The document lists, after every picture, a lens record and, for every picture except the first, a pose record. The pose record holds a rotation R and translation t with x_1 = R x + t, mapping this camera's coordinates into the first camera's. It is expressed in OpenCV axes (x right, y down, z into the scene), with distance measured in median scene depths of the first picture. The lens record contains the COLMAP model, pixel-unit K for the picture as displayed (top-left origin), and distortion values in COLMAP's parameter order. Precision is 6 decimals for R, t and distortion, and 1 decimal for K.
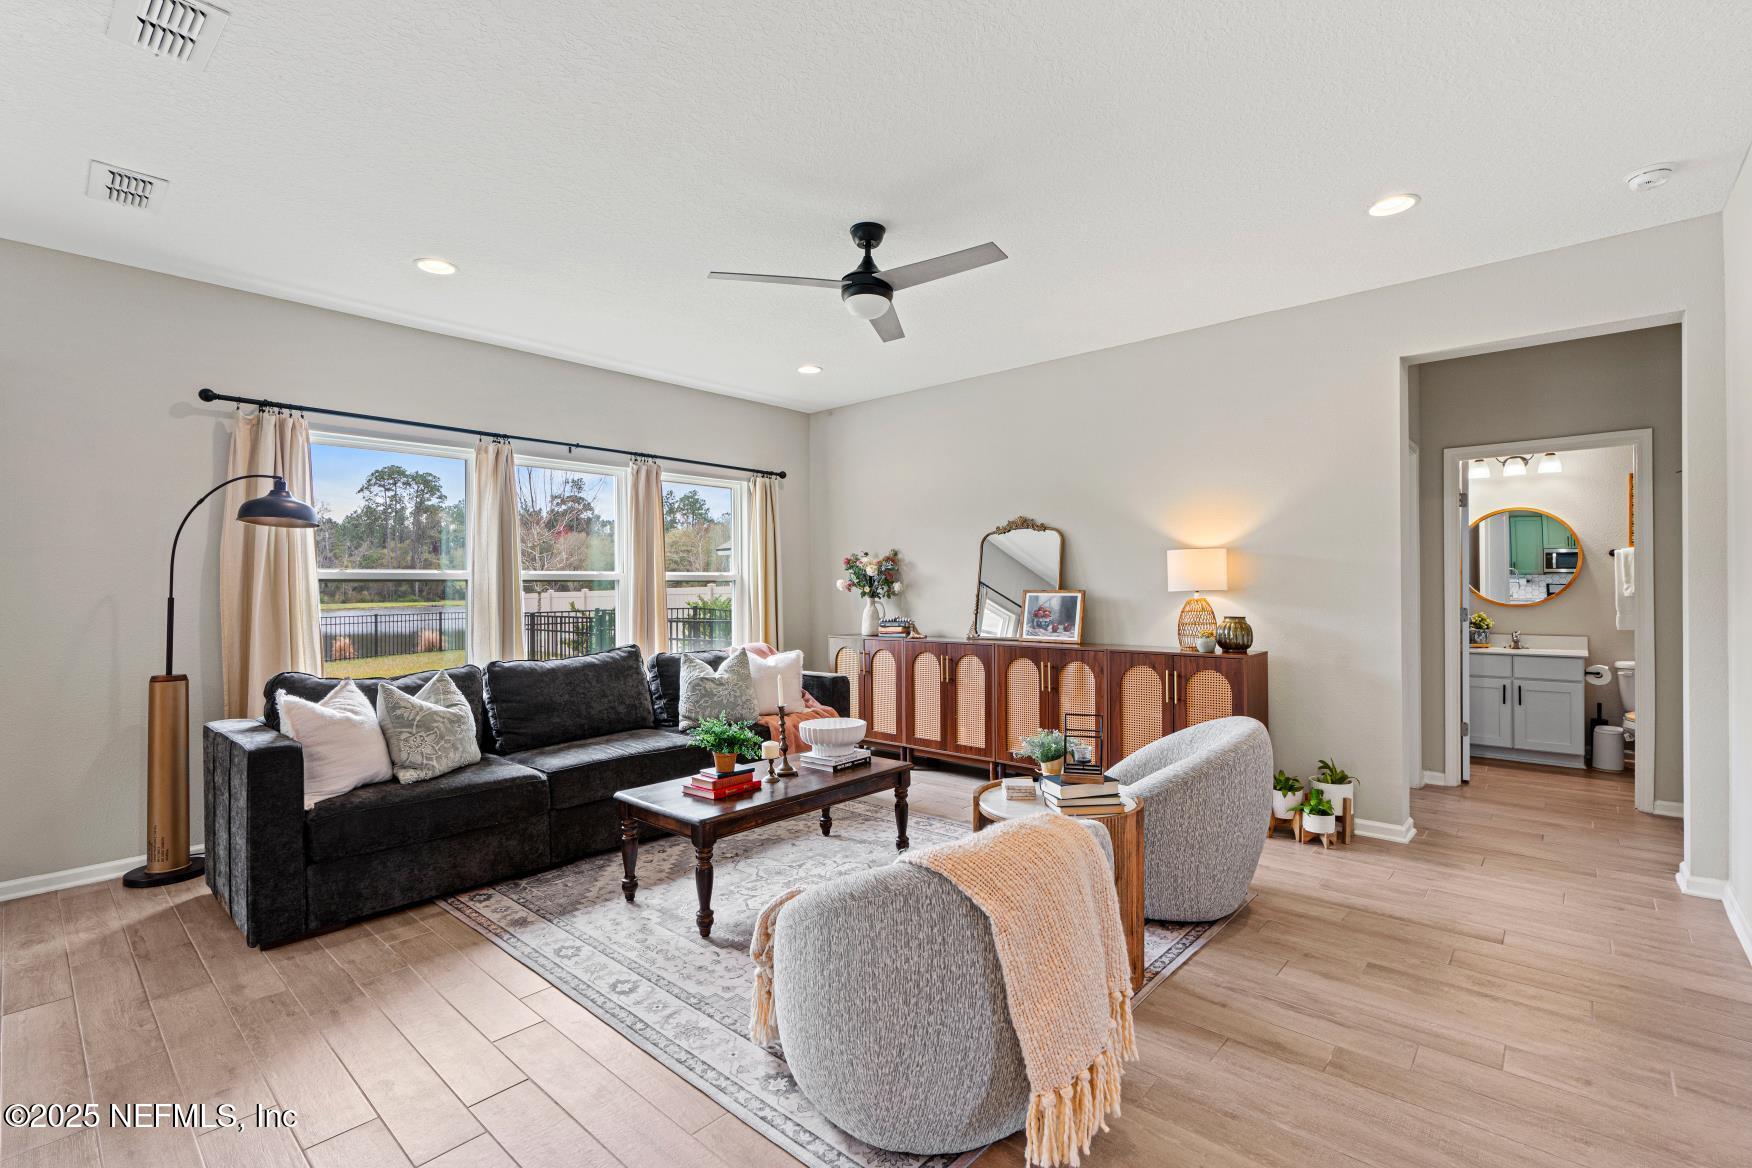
lens RADIAL K [[786.5, 0, 882.7], [0, 786.5, 586.2], [0, 0, 1]] dist [-0.010369, 0.004150]
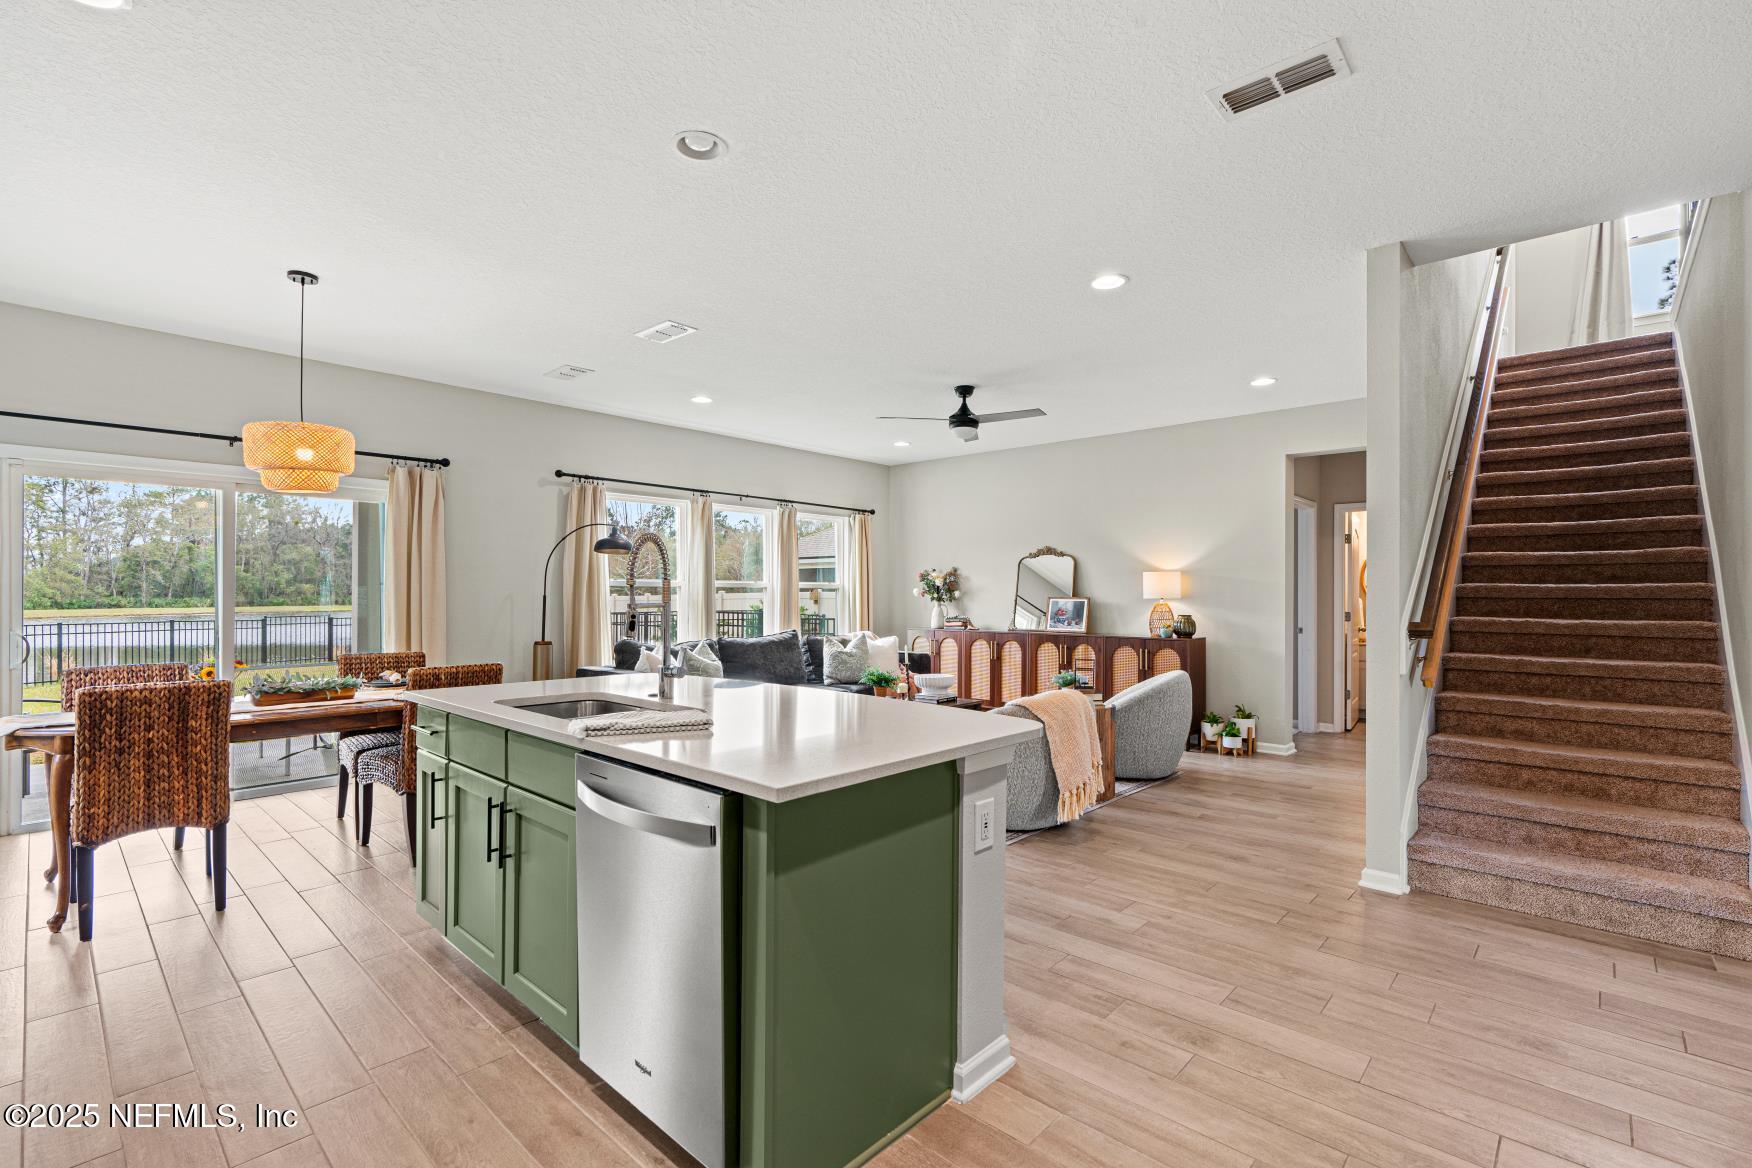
lens RADIAL K [[786.5, 0, 884.6], [0, 786.5, 591.4], [0, 0, 1]] dist [-0.010369, 0.004150]
pose [[0.999863, 0.010300, -0.012984, -0.128226], [-0.010335, 0.999943, -0.002616, 0.002071], [0.012957, 0.002750, 0.999912, -0.564164]]
